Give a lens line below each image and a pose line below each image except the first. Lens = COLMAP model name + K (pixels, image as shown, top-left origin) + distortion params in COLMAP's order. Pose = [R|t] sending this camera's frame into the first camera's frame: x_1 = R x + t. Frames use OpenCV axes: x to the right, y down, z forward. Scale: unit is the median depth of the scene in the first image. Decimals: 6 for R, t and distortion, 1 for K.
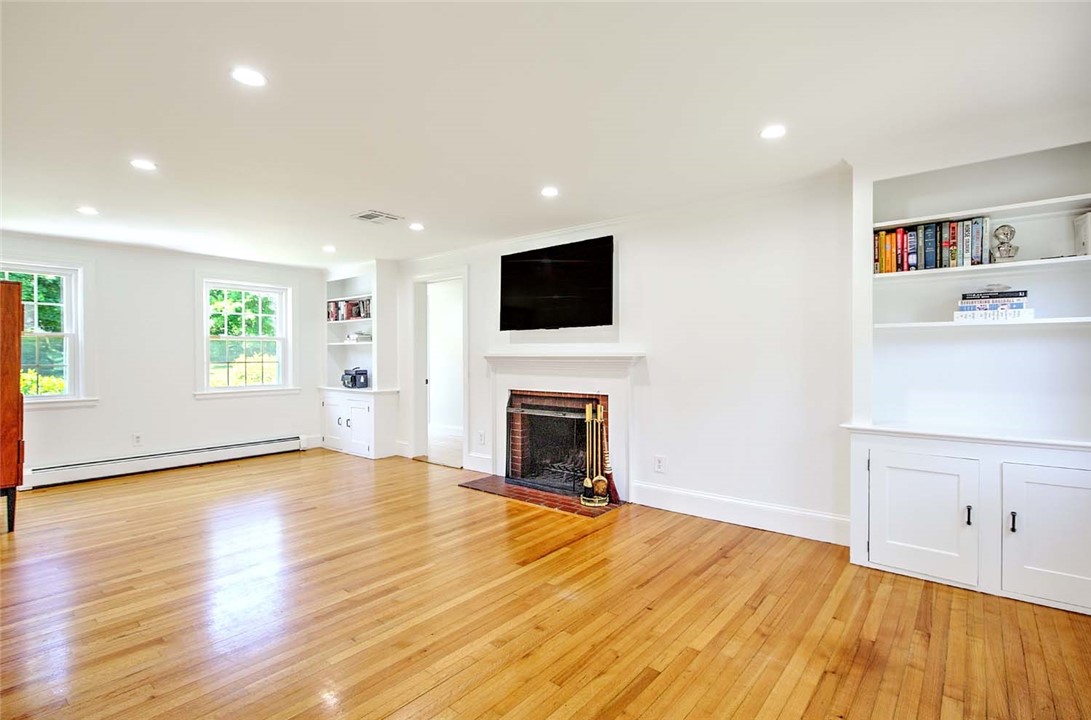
lens RADIAL K [[516.3, 0, 547.2], [0, 516.3, 361.0], [0, 0, 1]] dist [-0.001632, -0.000118]
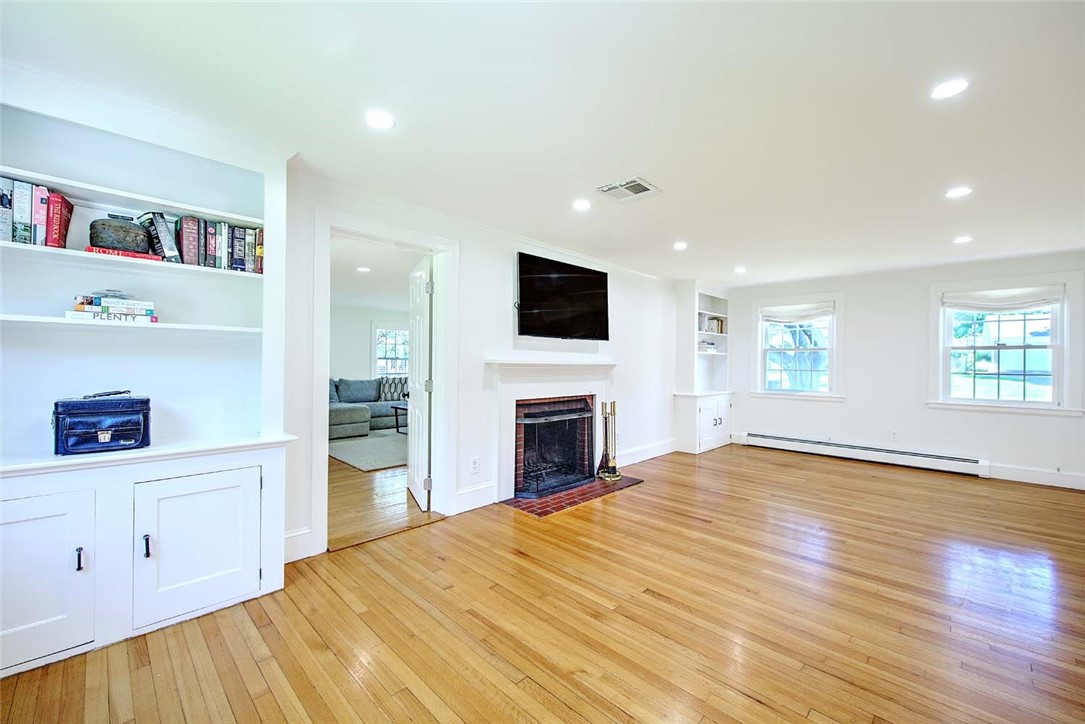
lens RADIAL K [[445.1, 0, 546.7], [0, 445.1, 362.2], [0, 0, 1]] dist [0.016783, 0.000114]
pose [[0.086296, 0.002777, 0.996266, -0.912119], [0.000618, 0.999996, -0.002841, -0.009413], [-0.996269, 0.000861, 0.086294, 0.941158]]
